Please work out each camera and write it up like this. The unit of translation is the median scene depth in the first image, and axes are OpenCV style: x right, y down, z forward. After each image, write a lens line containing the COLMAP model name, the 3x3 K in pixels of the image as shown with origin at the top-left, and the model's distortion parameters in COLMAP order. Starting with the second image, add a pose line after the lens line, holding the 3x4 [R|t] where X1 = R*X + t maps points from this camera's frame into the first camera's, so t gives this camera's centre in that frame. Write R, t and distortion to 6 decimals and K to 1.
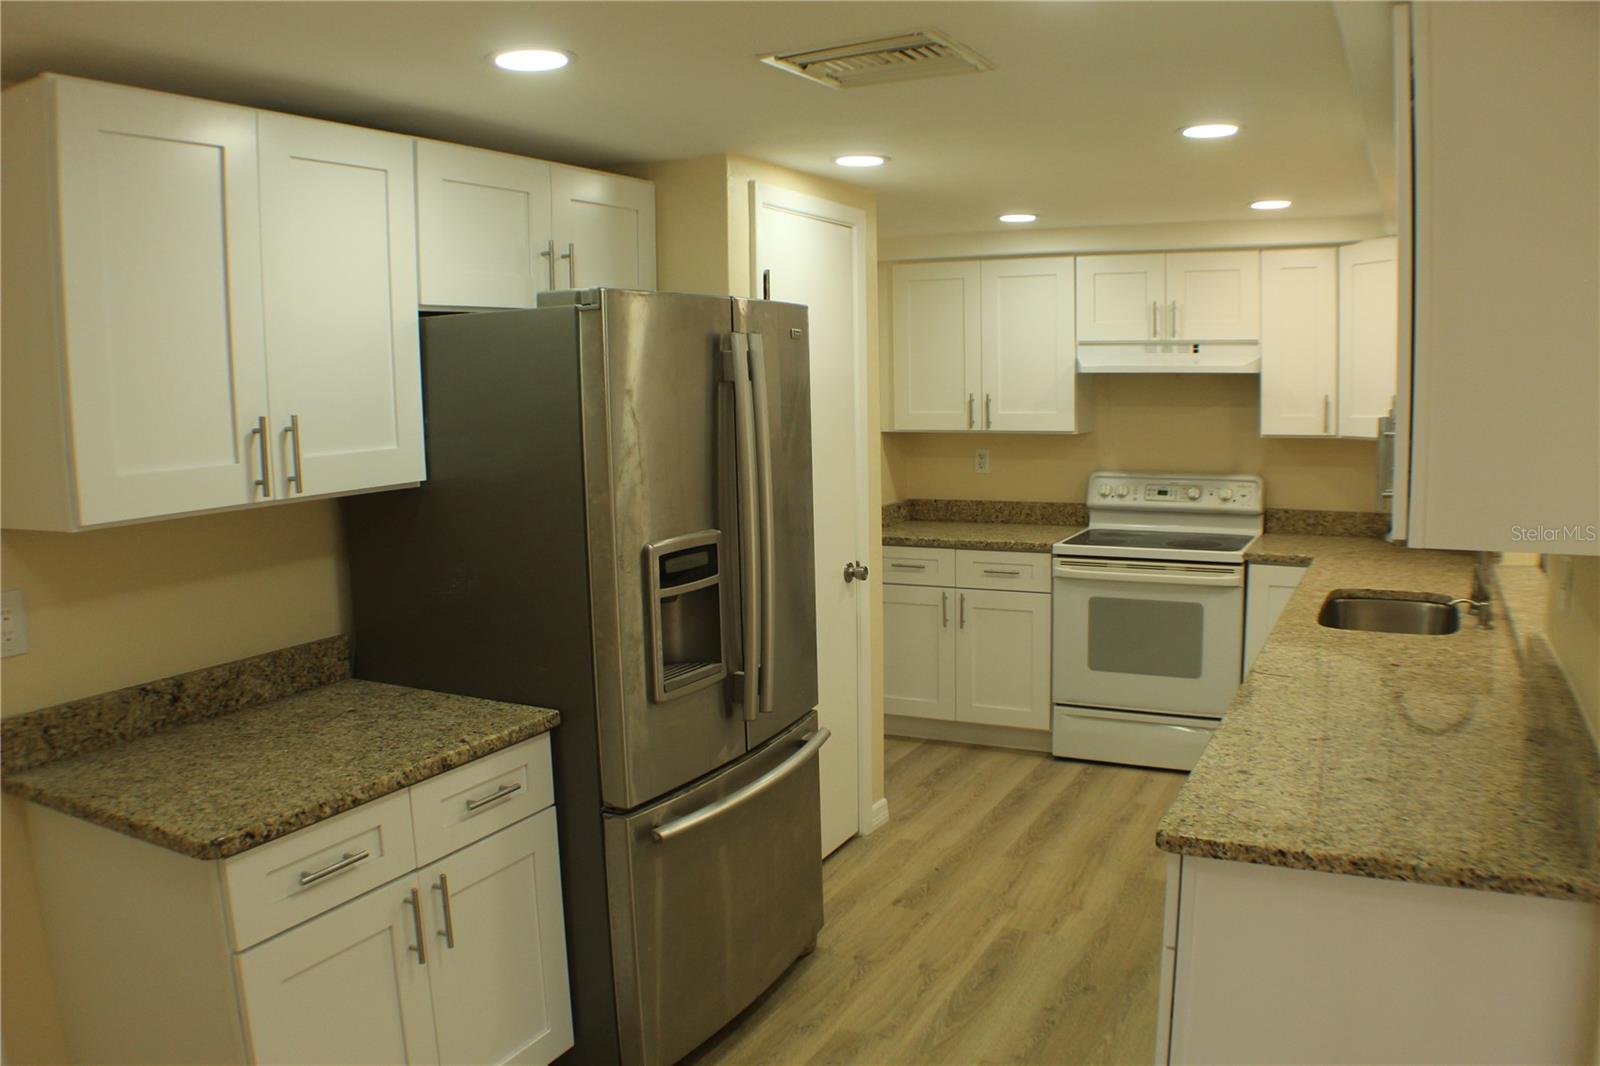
lens RADIAL K [[1248.6, 0, 800.0], [0, 1248.6, 533.0], [0, 0, 1]] dist [-0.203138, 0.056315]
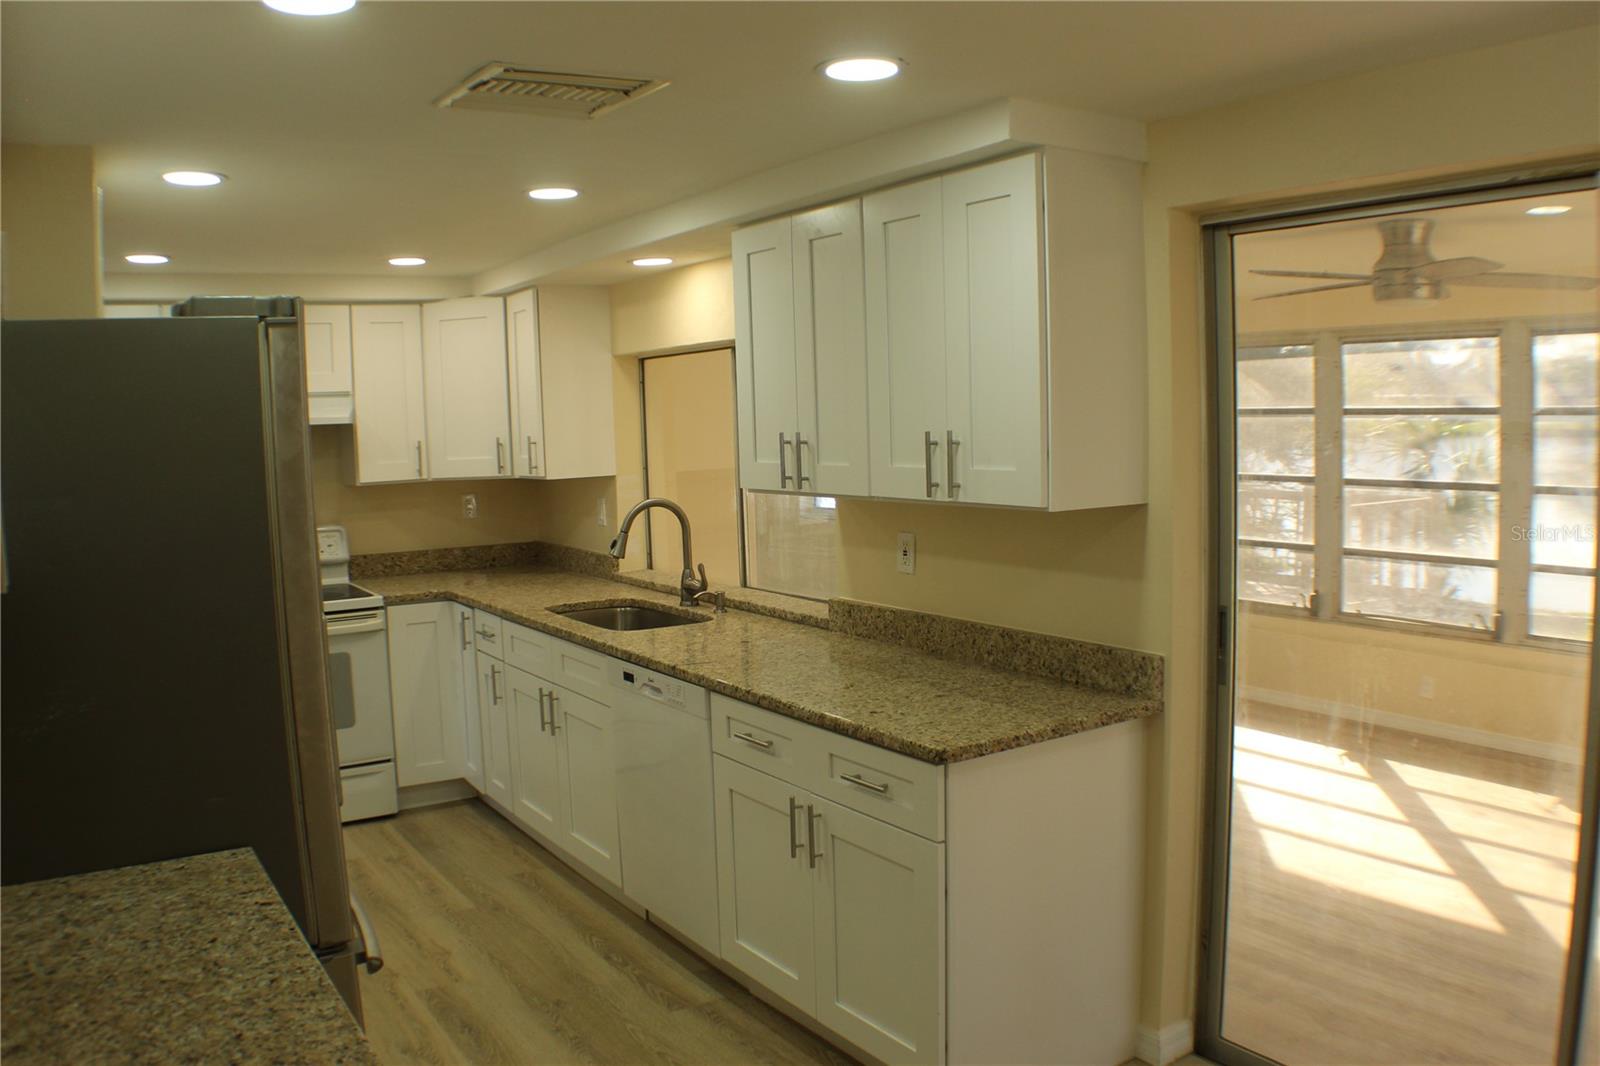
lens RADIAL K [[1248.6, 0, 800.0], [0, 1248.6, 533.0], [0, 0, 1]] dist [-0.203138, 0.056315]
pose [[0.477343, -0.074840, 0.875524, -0.477723], [0.124332, 0.992095, 0.017017, -0.013674], [-0.869877, 0.100732, 0.482874, 0.242700]]
